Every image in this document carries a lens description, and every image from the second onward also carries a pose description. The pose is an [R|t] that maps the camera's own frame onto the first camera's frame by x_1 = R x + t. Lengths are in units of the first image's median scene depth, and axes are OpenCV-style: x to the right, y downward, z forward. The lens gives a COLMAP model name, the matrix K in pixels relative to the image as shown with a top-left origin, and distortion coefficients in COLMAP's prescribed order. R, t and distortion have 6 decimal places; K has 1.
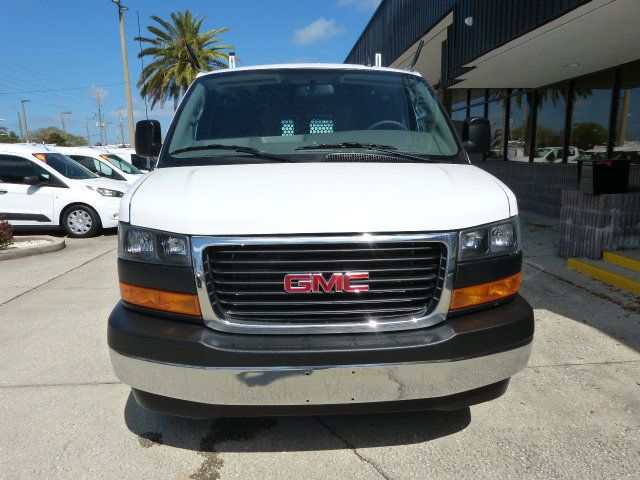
lens RADIAL K [[476.6, 0, 318.1], [0, 476.6, 243.3], [0, 0, 1]] dist [-0.017124, 0.000011]
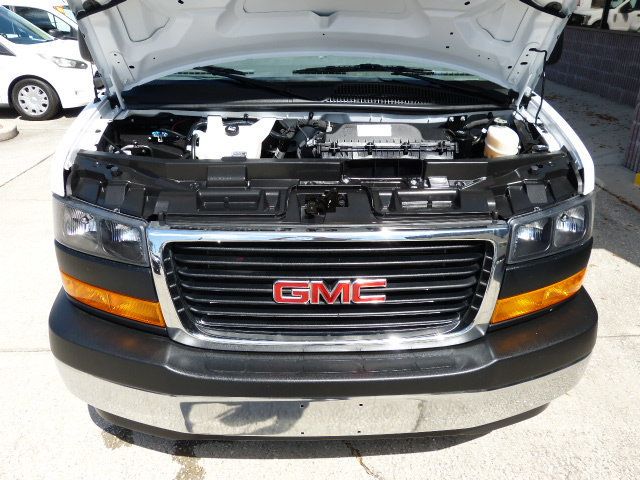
lens RADIAL K [[560.9, 0, 320.0], [0, 560.9, 240.0], [0, 0, 1]] dist [-0.049802, 0.055938]
pose [[0.999717, 0.021139, -0.010883, 0.008666], [-0.018110, 0.973605, 0.227519, -0.161799], [0.015406, -0.227257, 0.973713, 0.132962]]
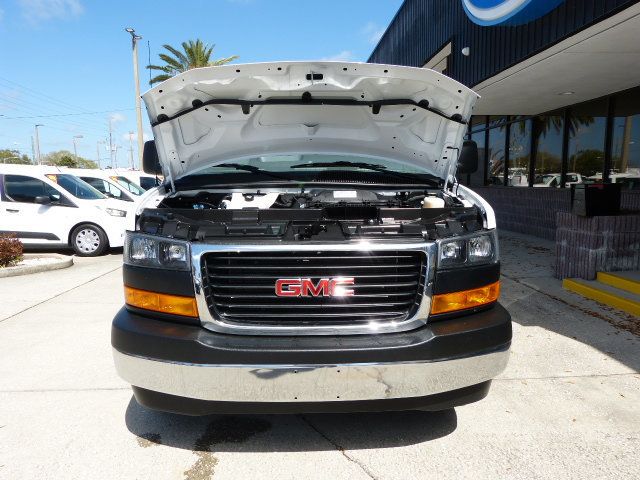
lens RADIAL K [[477.6, 0, 320.0], [0, 477.6, 240.0], [0, 0, 1]] dist [-0.042286, 0.034193]
pose [[0.999927, 0.008534, -0.008598, 0.031331], [-0.009014, 0.998311, -0.057392, 0.031033], [0.008094, 0.057466, 0.998315, -0.069461]]
